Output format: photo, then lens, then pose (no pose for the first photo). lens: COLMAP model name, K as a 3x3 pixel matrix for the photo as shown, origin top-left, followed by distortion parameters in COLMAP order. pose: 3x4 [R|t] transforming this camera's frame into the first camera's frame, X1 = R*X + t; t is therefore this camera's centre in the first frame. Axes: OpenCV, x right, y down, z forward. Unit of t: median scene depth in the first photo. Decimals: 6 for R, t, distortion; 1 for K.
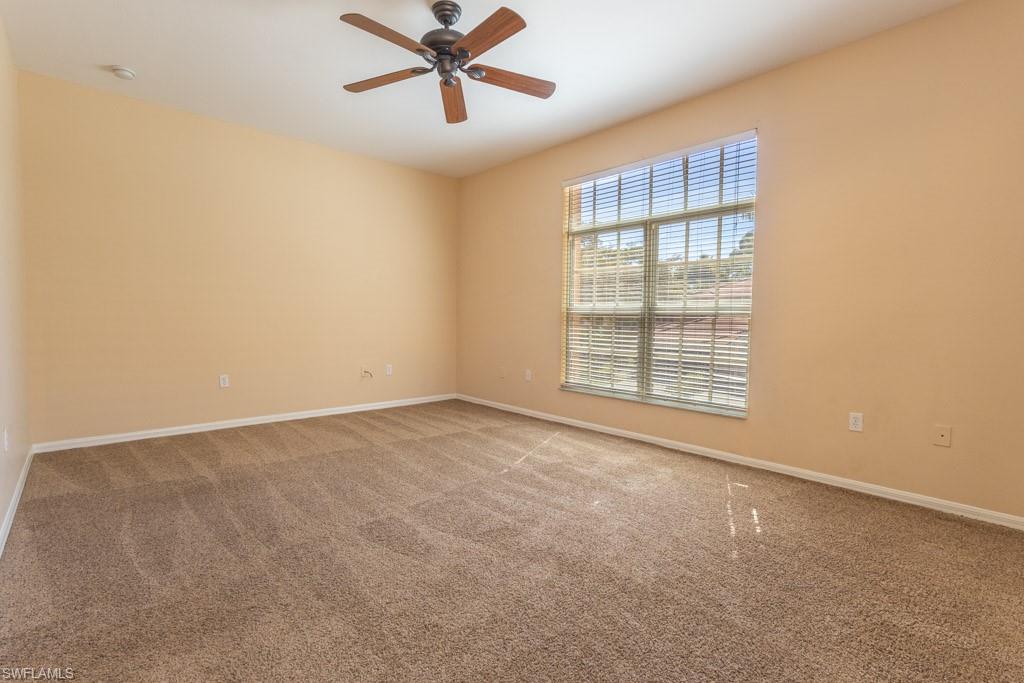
lens RADIAL K [[471.6, 0, 512.0], [0, 471.6, 341.5], [0, 0, 1]] dist [0.003389, 0.000939]
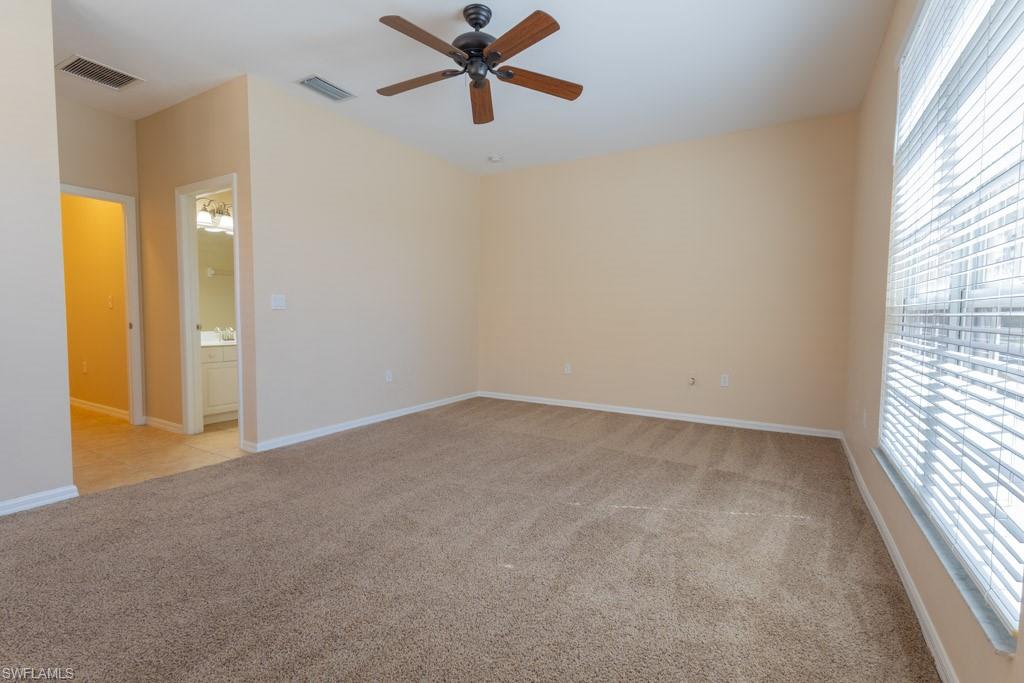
lens RADIAL K [[471.6, 0, 512.0], [0, 471.6, 341.5], [0, 0, 1]] dist [0.003389, 0.000939]
pose [[0.284394, 0.046226, -0.957592, 0.720713], [-0.051985, 0.998111, 0.032743, -0.028737], [0.957297, 0.040468, 0.286260, 0.643789]]
